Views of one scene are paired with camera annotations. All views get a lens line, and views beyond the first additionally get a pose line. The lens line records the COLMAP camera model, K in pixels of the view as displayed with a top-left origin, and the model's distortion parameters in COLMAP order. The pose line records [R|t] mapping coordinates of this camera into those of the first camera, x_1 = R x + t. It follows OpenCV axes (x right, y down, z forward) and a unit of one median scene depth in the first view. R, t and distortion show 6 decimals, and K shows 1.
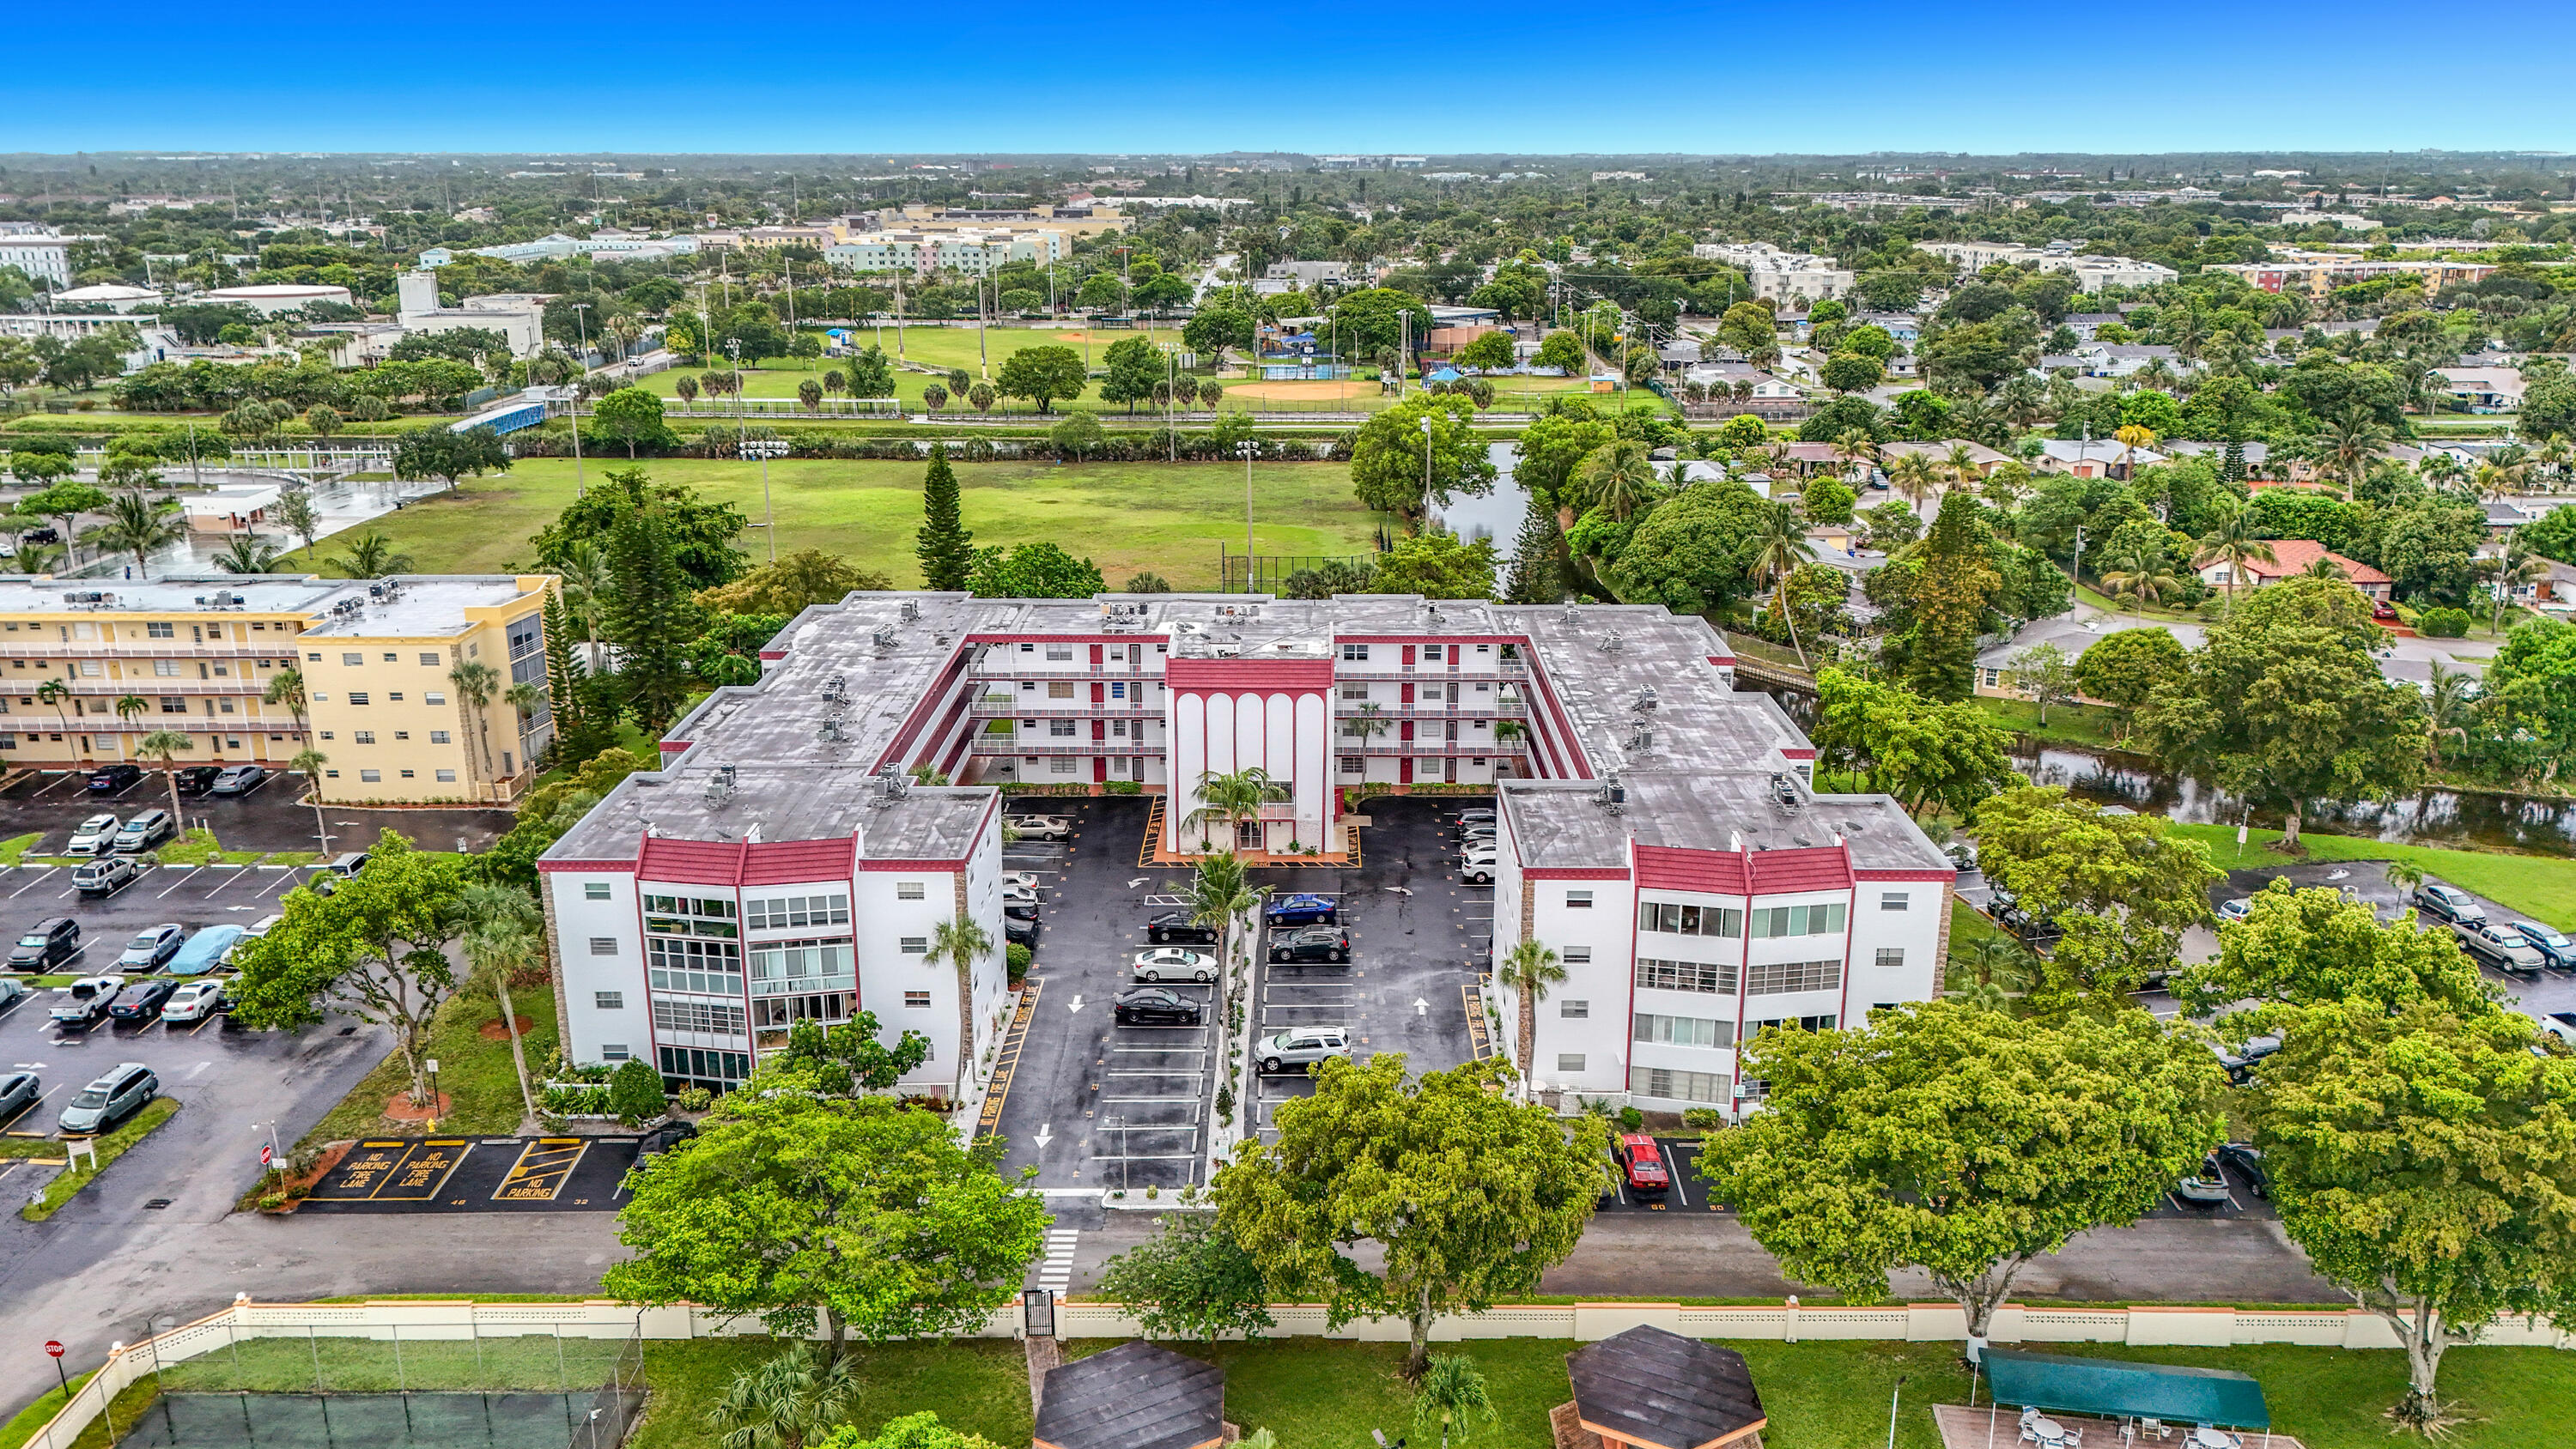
lens RADIAL K [[1894.8, 0, 1288.0], [0, 1894.8, 724.5], [0, 0, 1]] dist [0.130540, -0.205919]
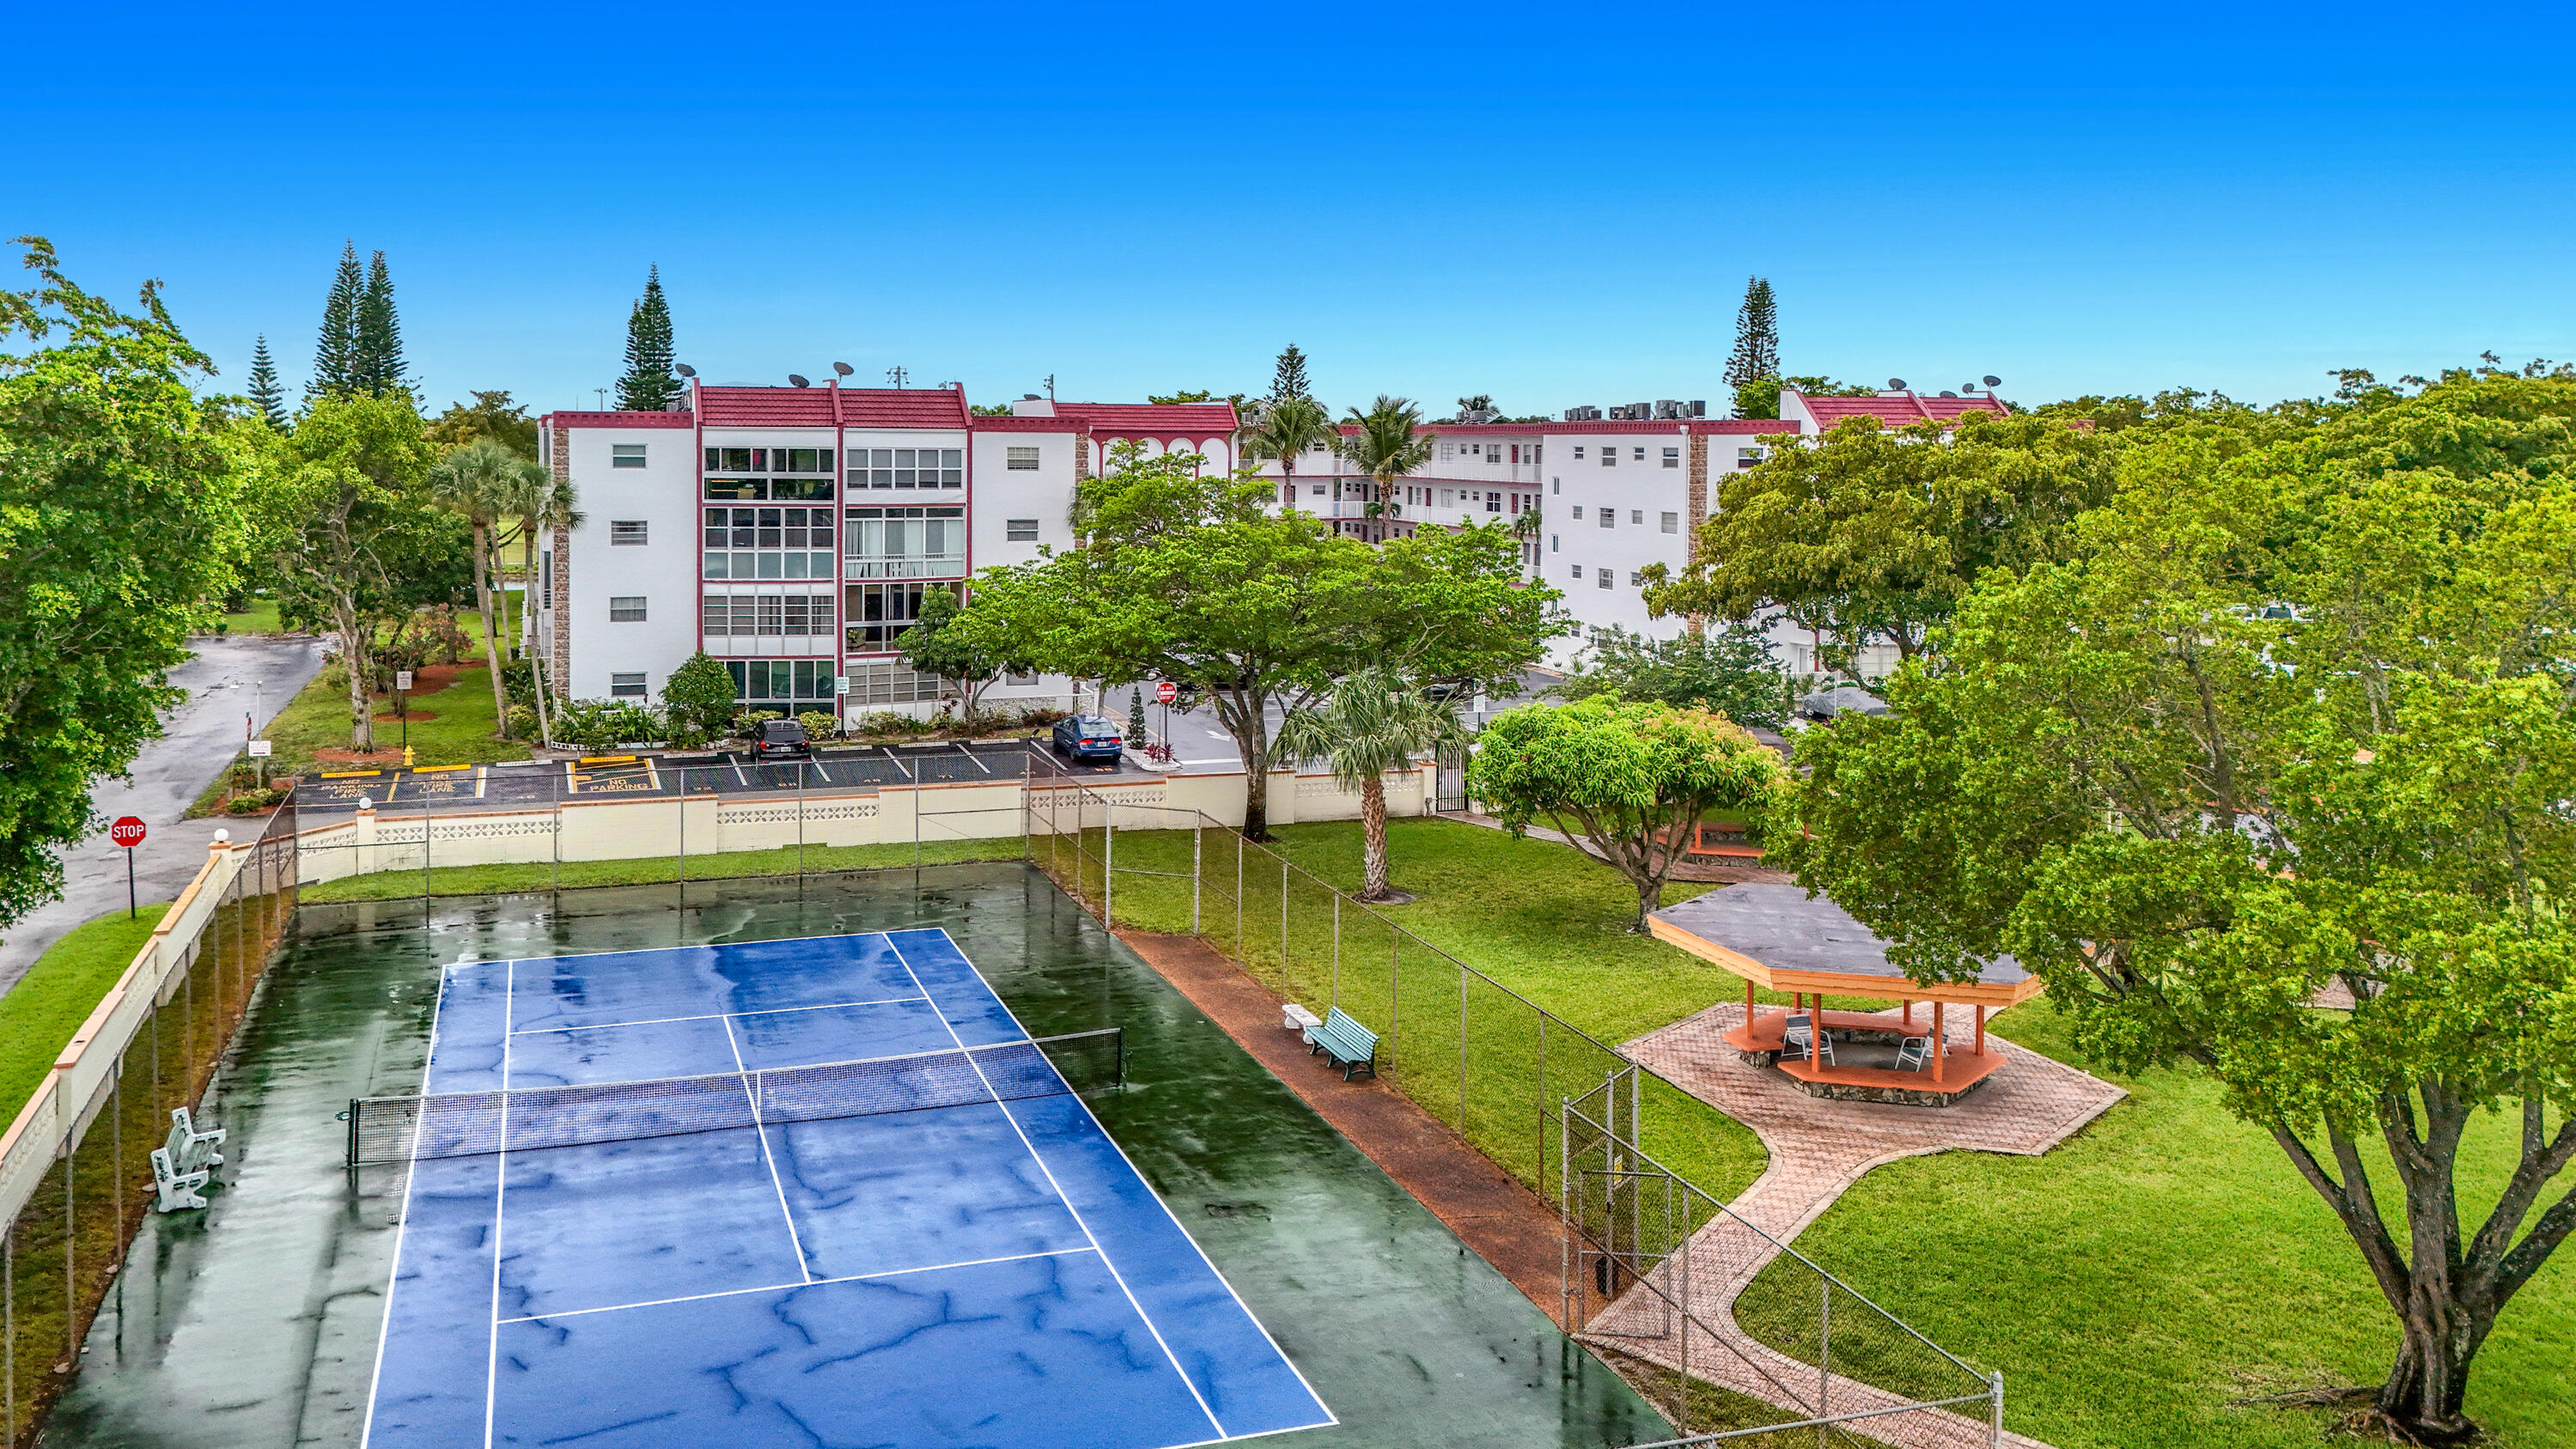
lens RADIAL K [[1922.7, 0, 1066.5], [0, 1922.7, 514.0], [0, 0, 1]] dist [0.095779, 0.000130]
pose [[0.959317, 0.002976, 0.282314, -0.397927], [0.069167, 0.966995, -0.245227, 0.301760], [-0.273726, 0.254777, 0.927450, 0.236919]]
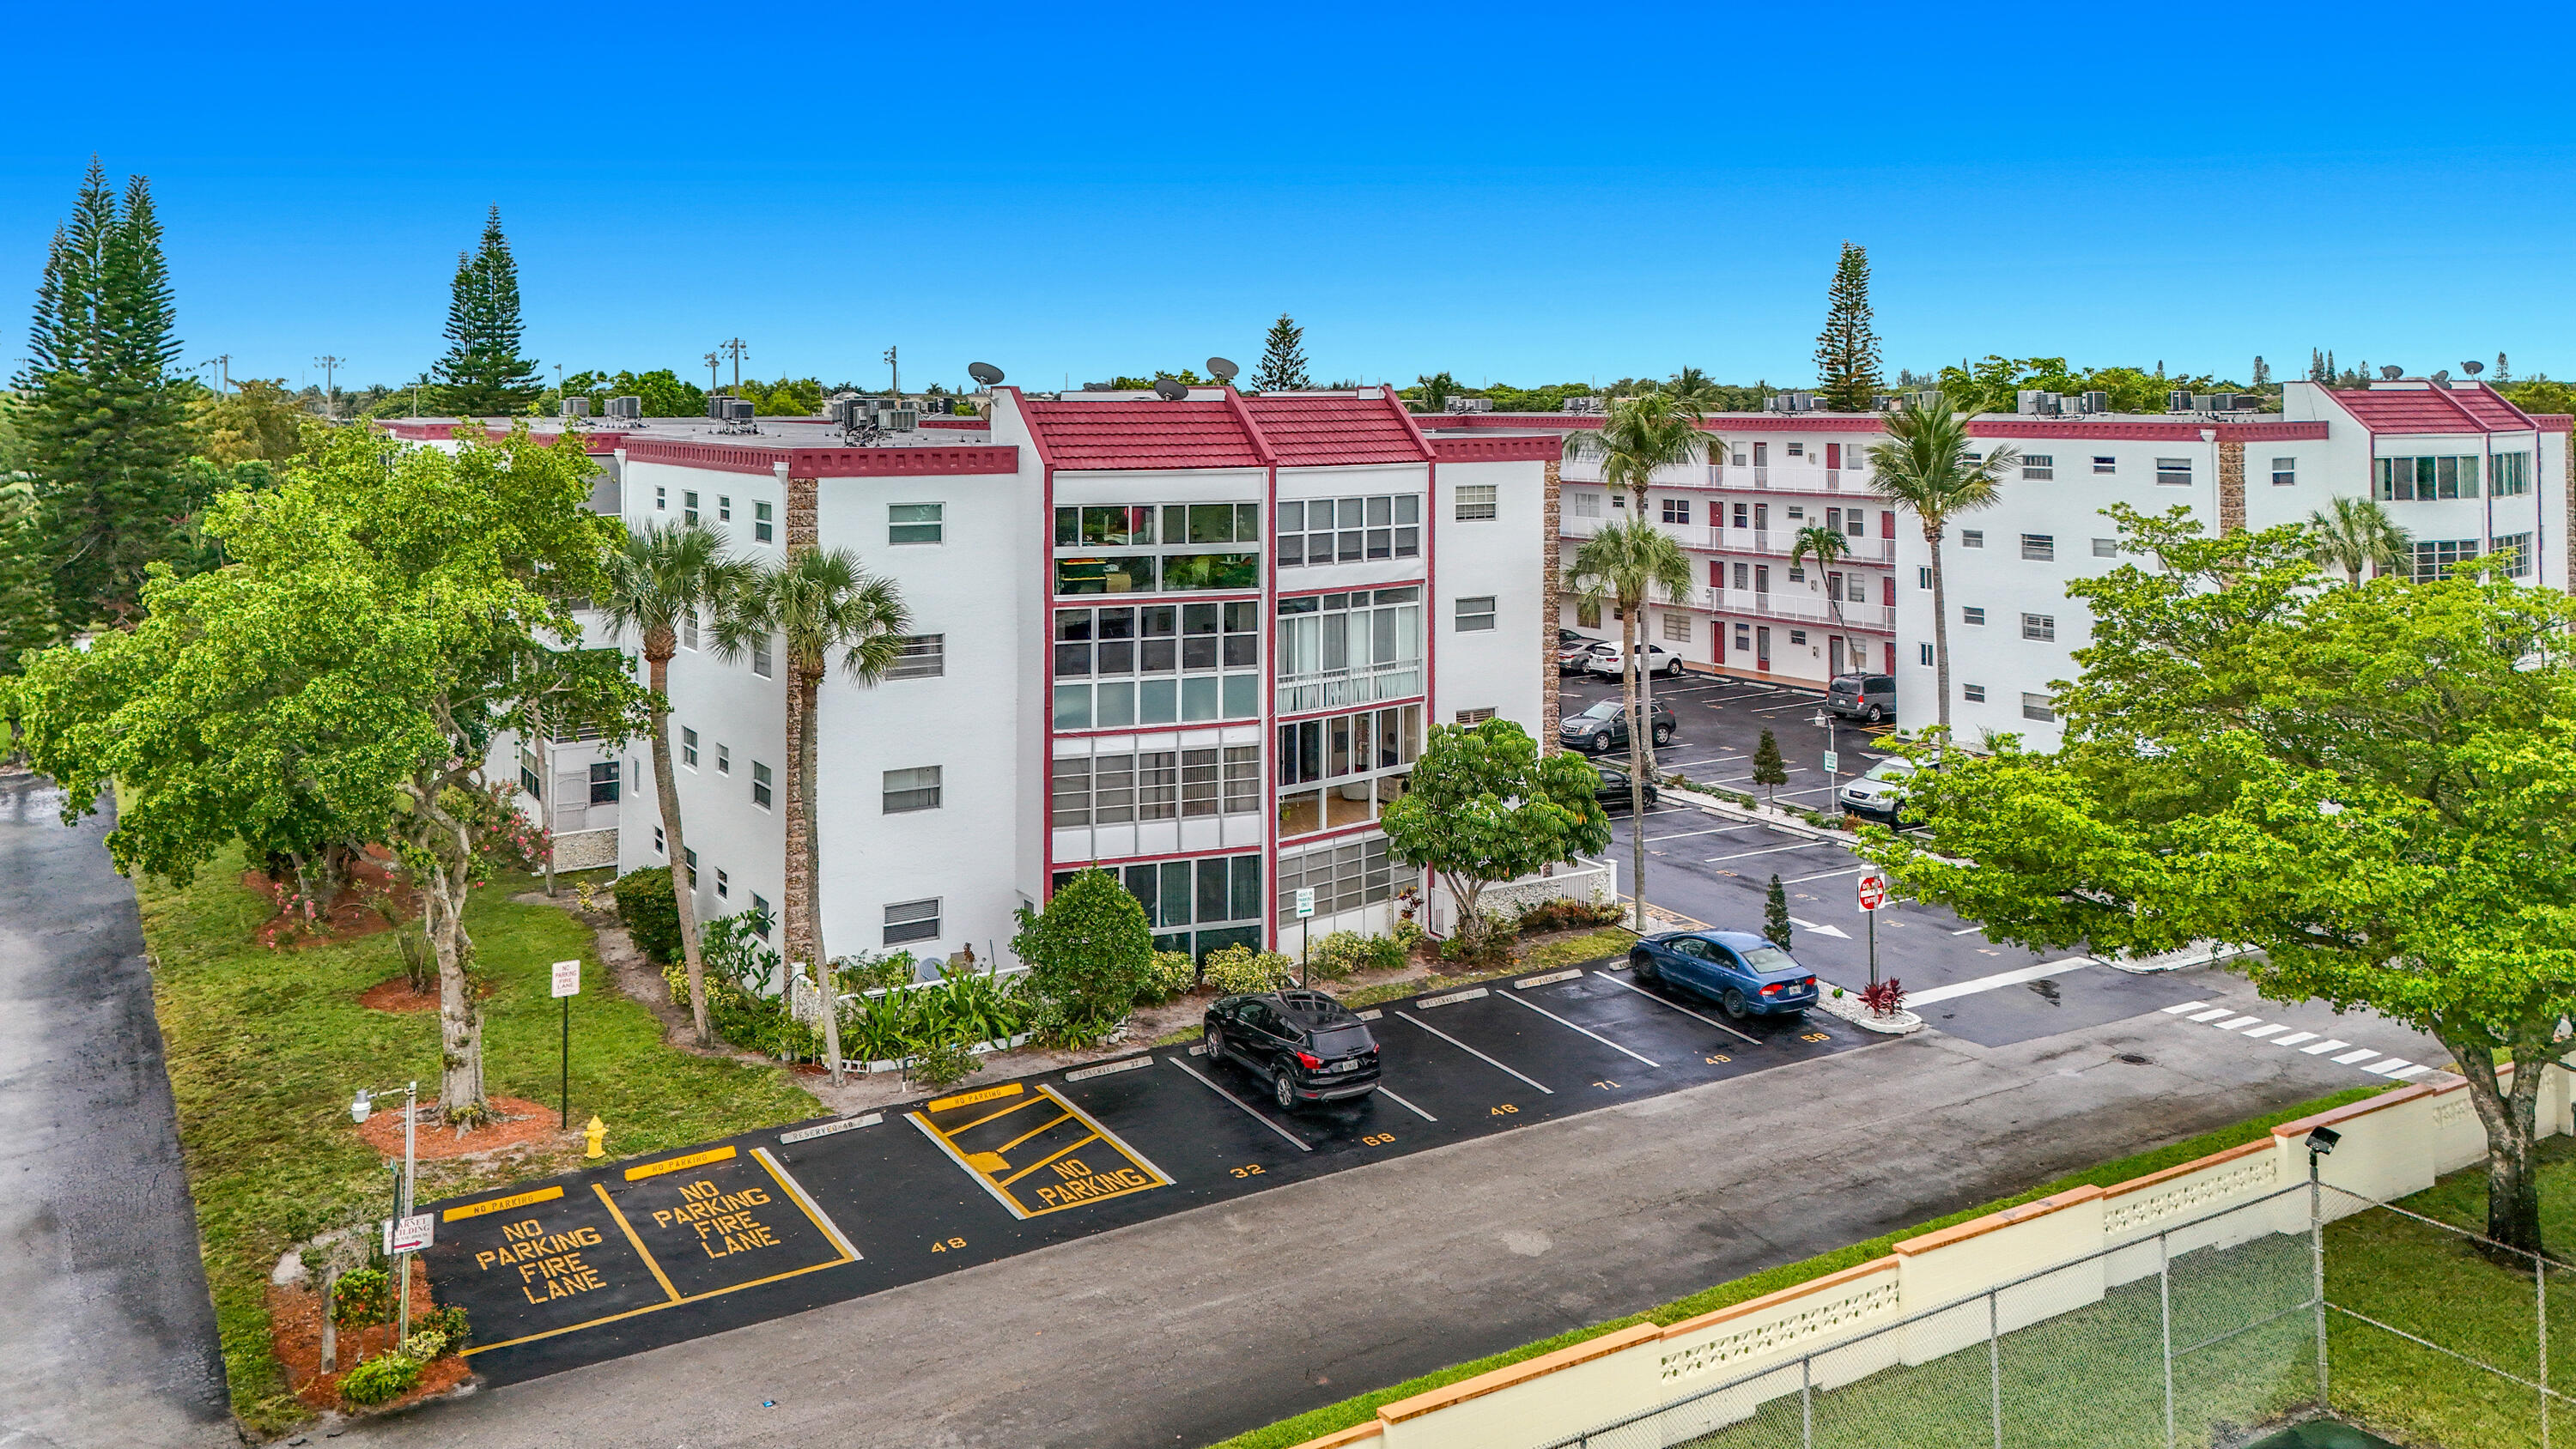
lens RADIAL K [[1951.5, 0, 1235.0], [0, 1951.5, 450.0], [0, 0, 1]] dist [0.098432, -0.000015]
pose [[0.849865, -0.009472, 0.526916, -0.518078], [0.153100, 0.961154, -0.229658, 0.180017], [-0.504272, 0.275849, 0.818301, 0.574734]]
